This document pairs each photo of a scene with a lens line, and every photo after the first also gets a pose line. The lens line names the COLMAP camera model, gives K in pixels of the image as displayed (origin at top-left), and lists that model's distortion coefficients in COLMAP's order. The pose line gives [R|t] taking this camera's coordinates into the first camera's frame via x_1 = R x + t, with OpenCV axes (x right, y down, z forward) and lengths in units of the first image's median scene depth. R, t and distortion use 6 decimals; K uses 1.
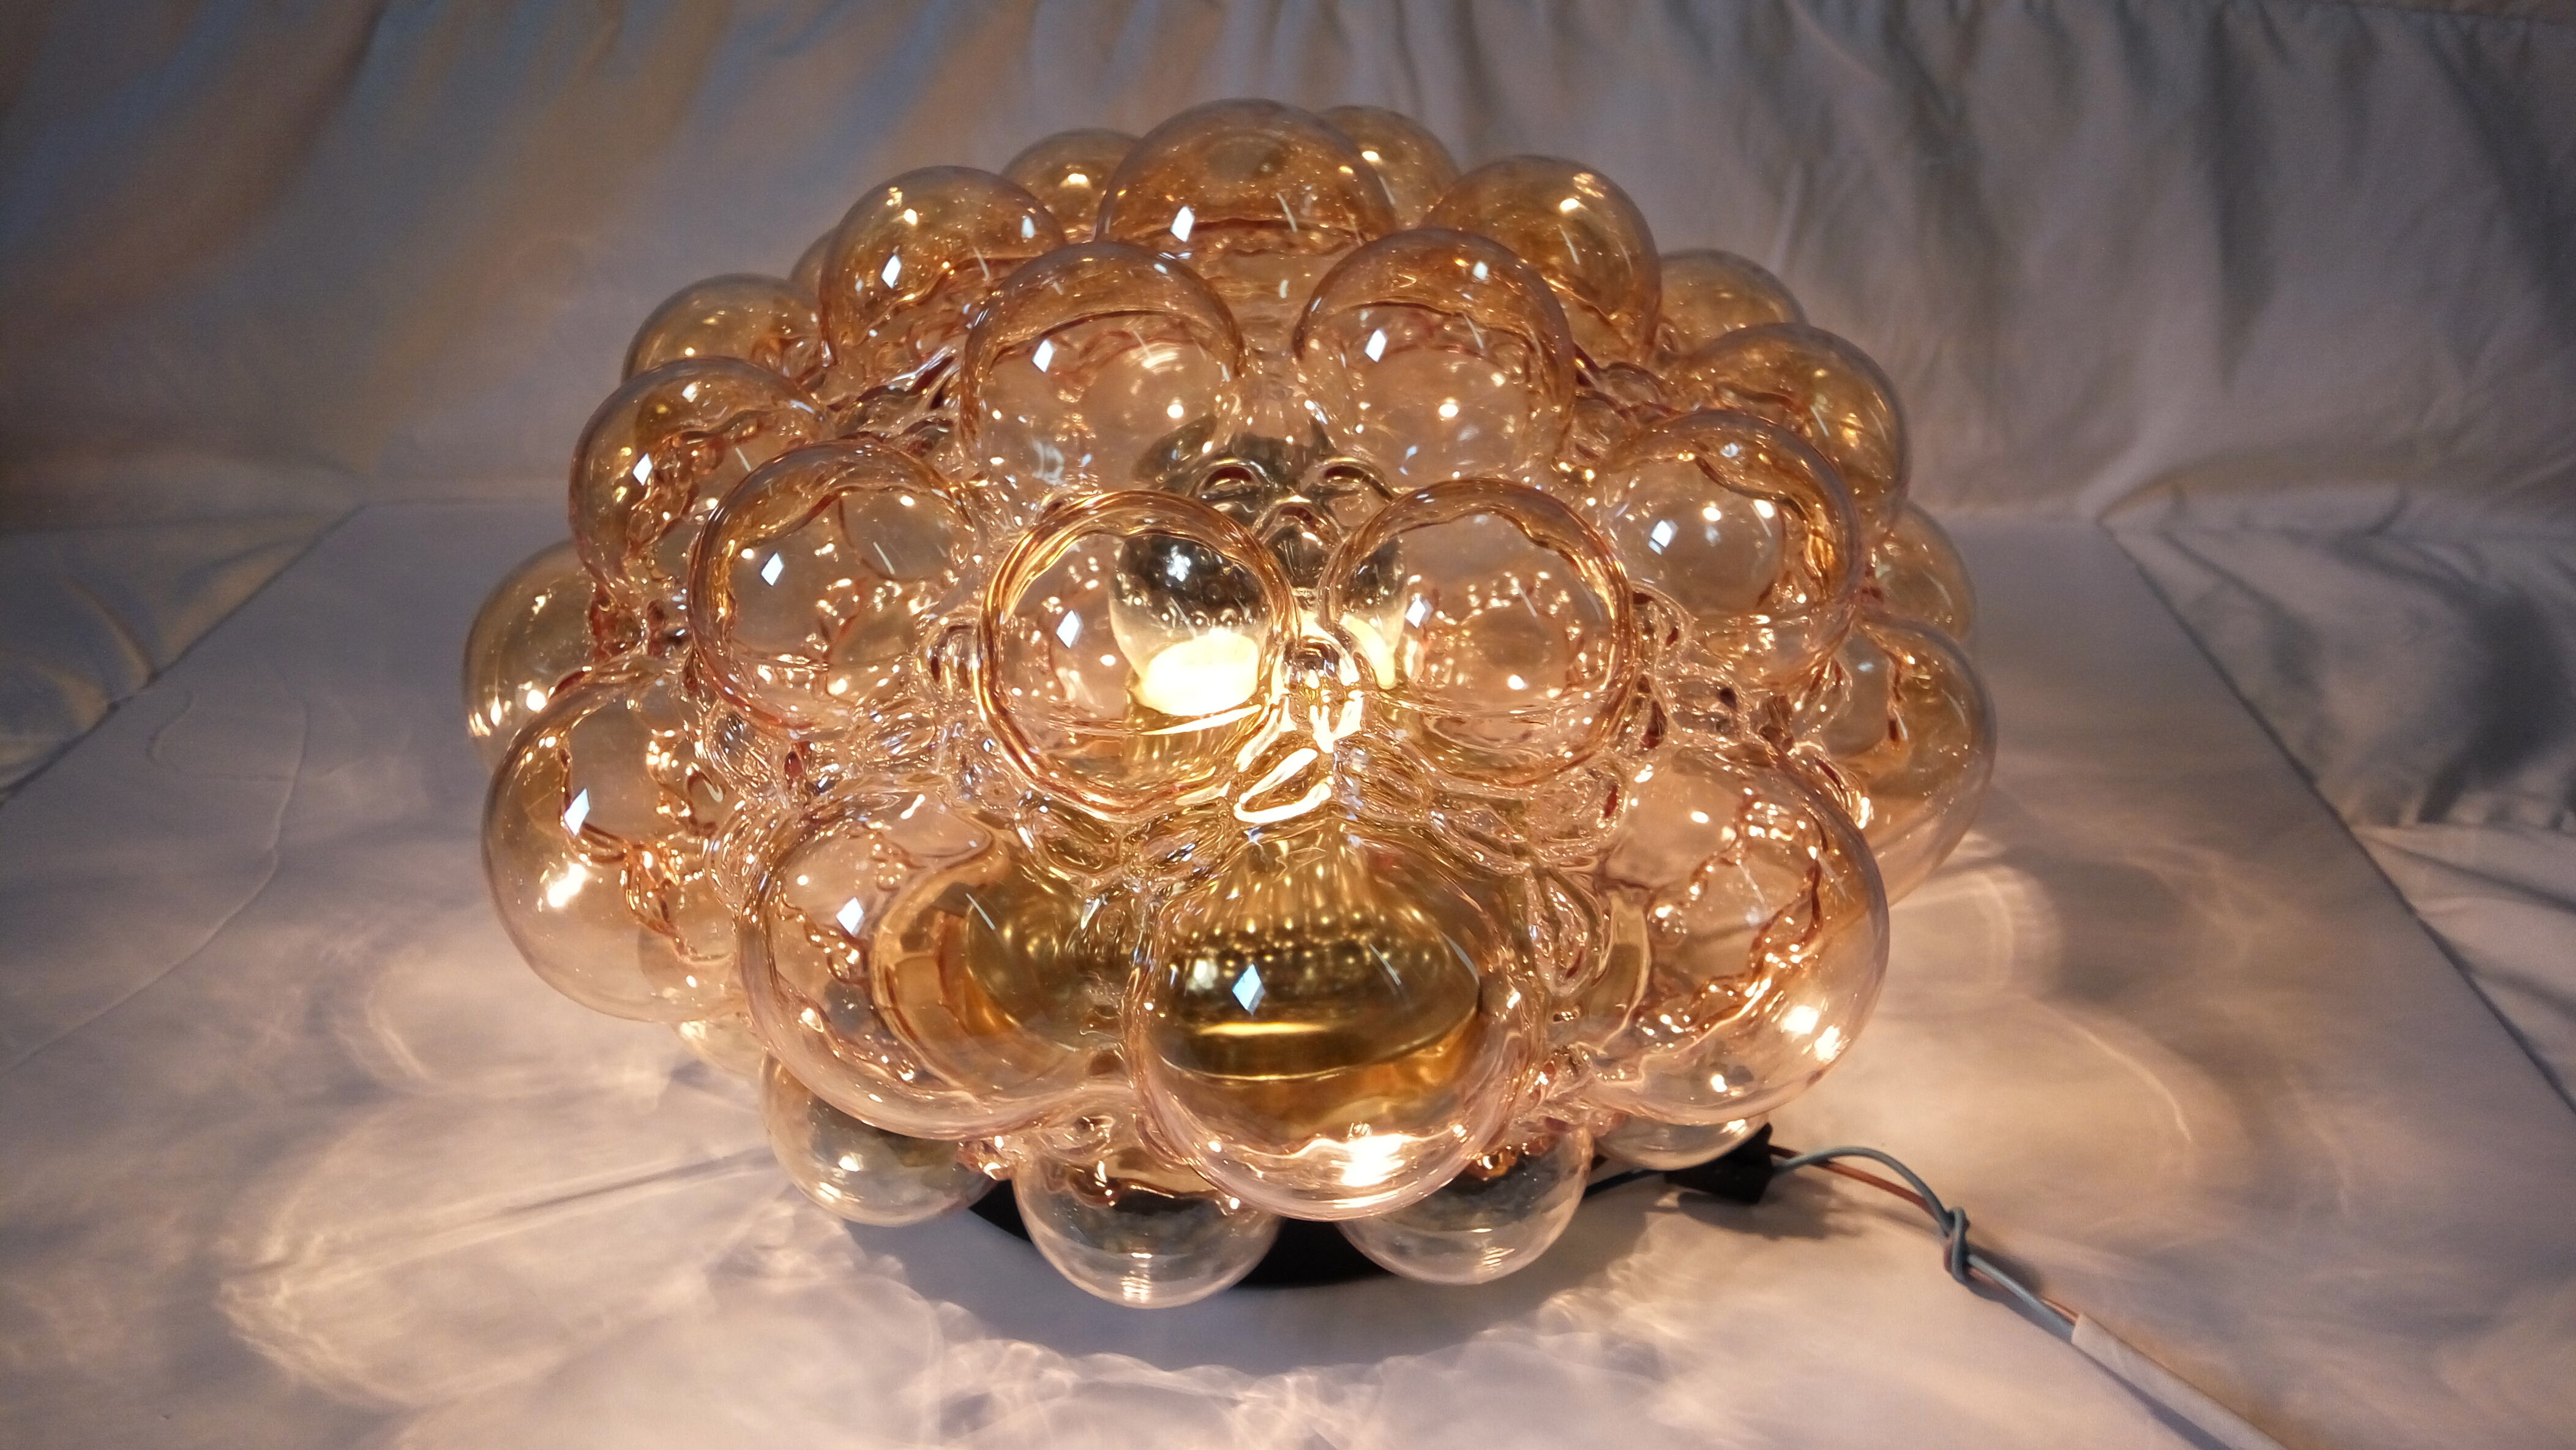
lens RADIAL K [[2026.1, 0, 1286.7], [0, 2026.1, 746.9], [0, 0, 1]] dist [0.002873, -0.045434]
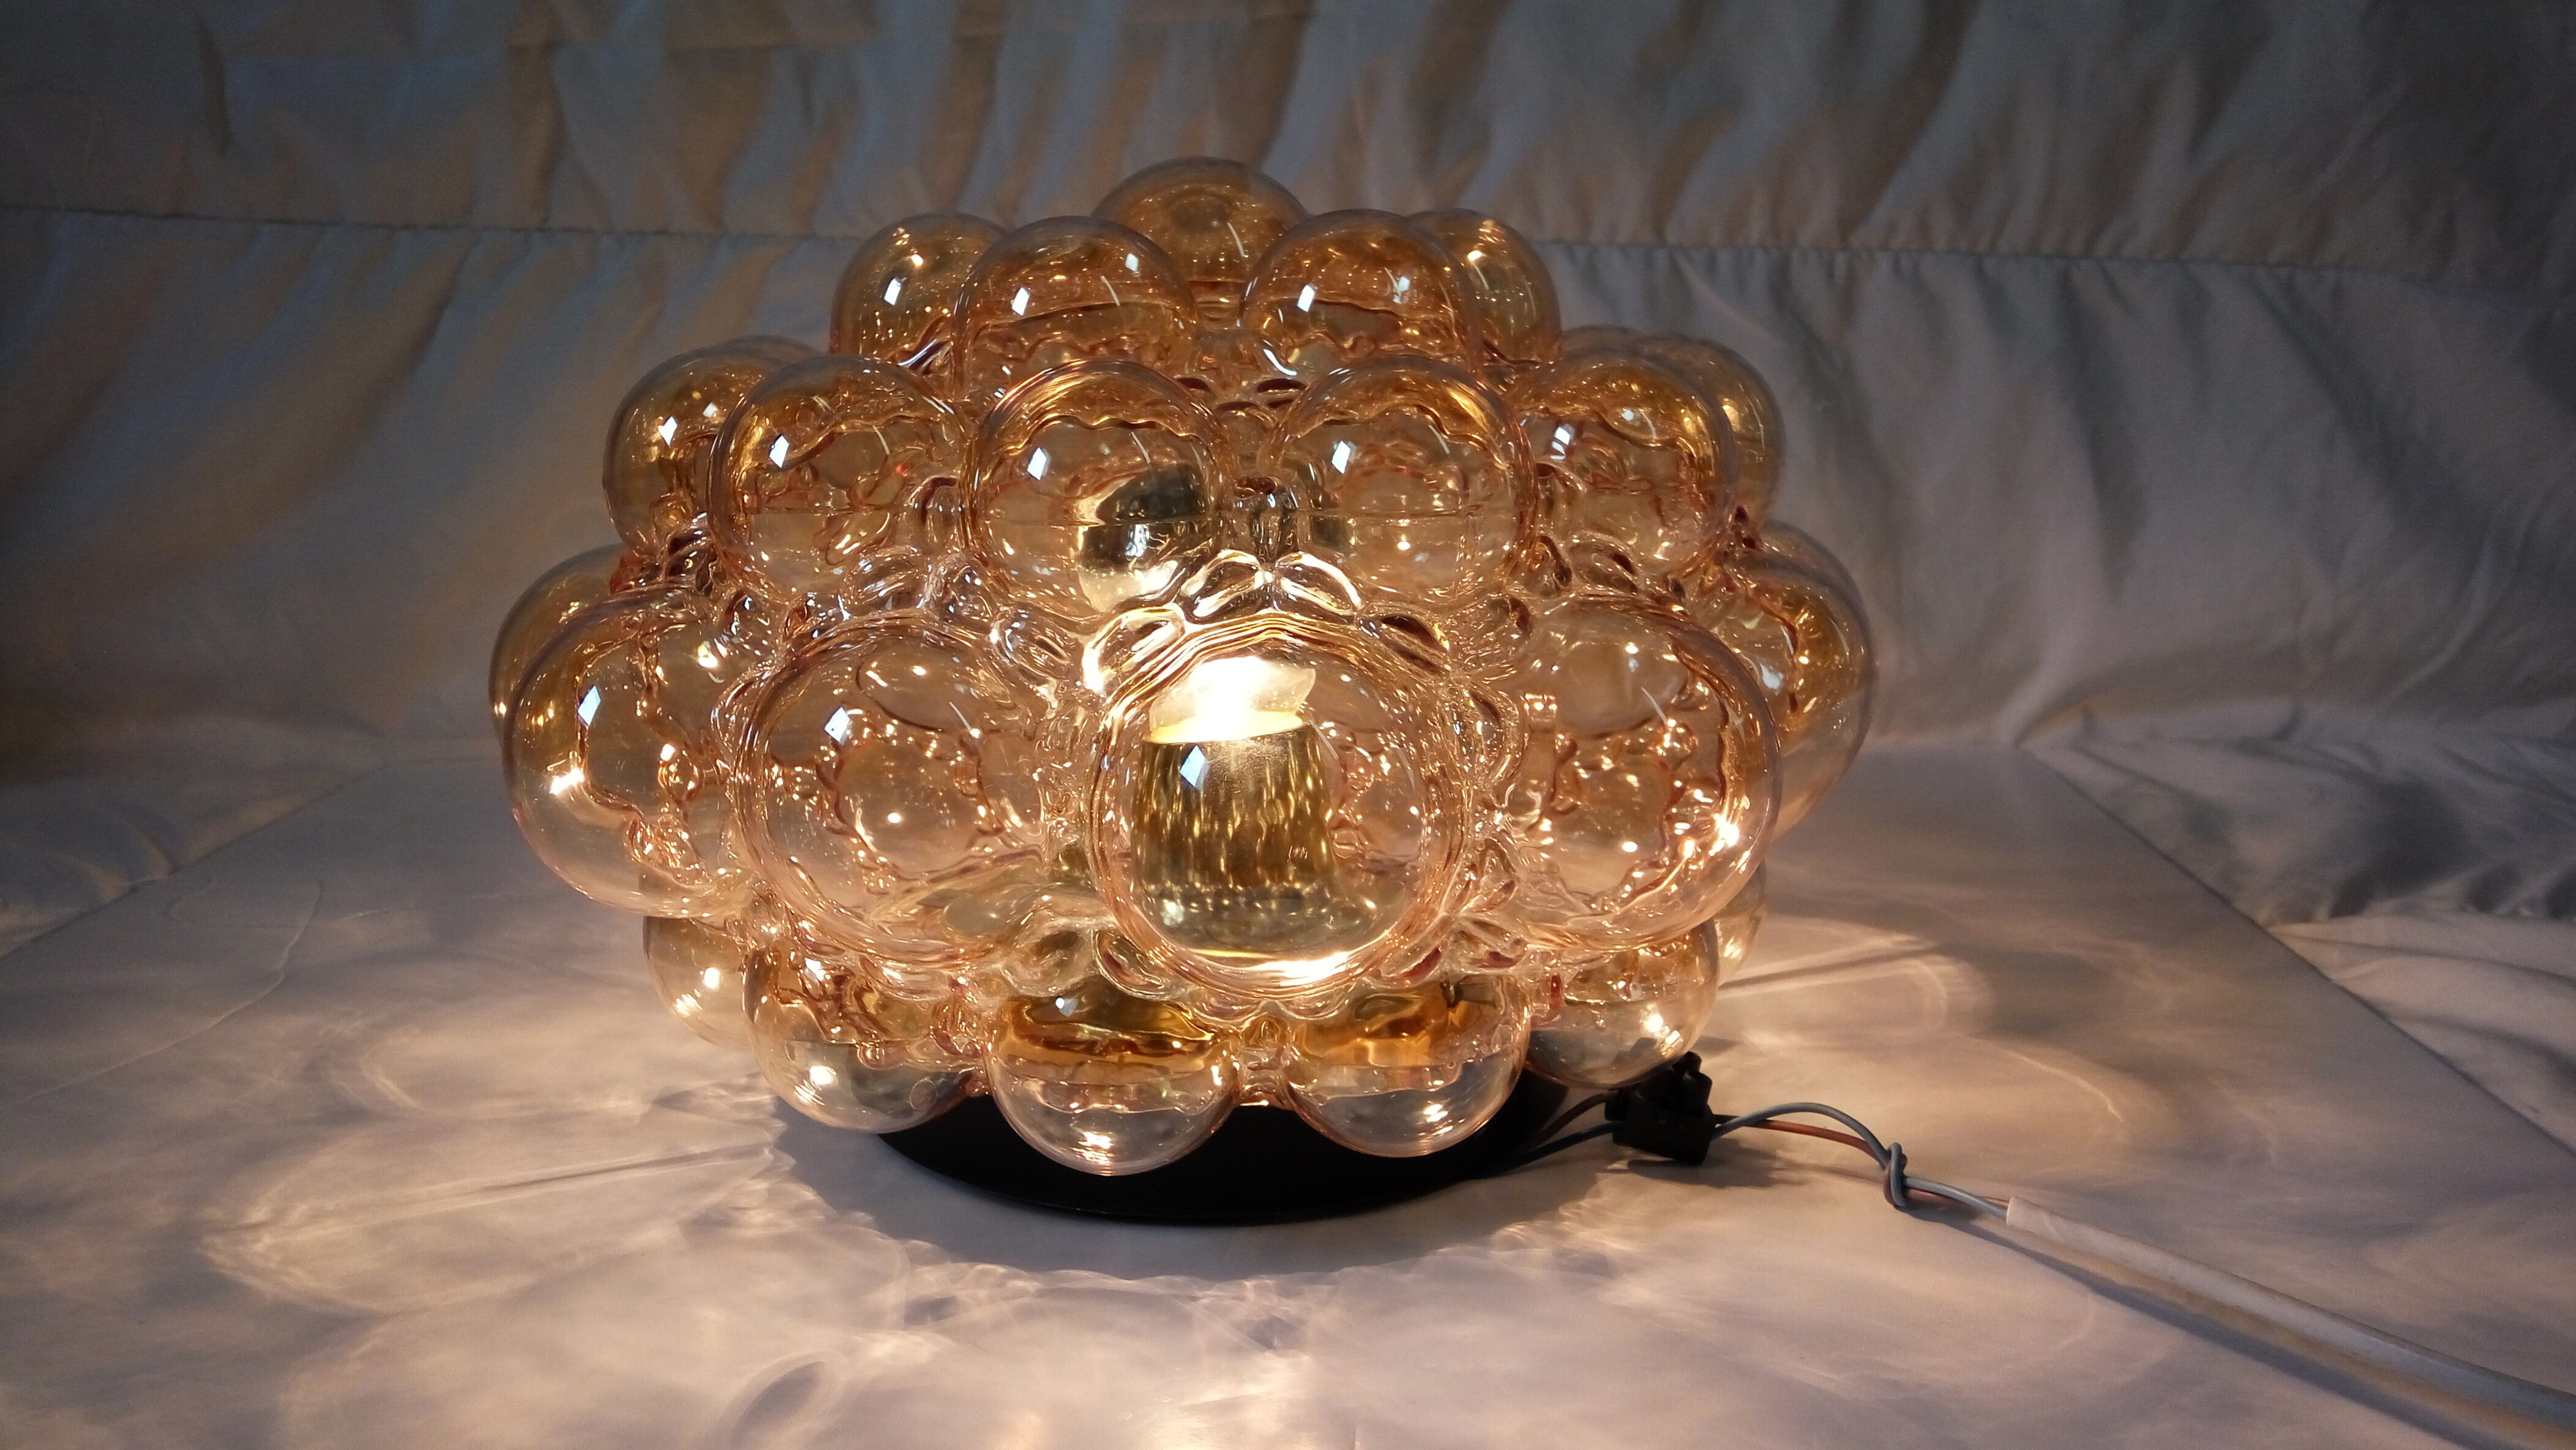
lens RADIAL K [[2026.1, 0, 1290.7], [0, 2026.1, 728.8], [0, 0, 1]] dist [0.002873, -0.045434]
pose [[0.999830, -0.016276, 0.008628, 0.016351], [0.017978, 0.964256, -0.264361, 0.276925], [-0.004017, 0.264471, 0.964385, -0.051919]]
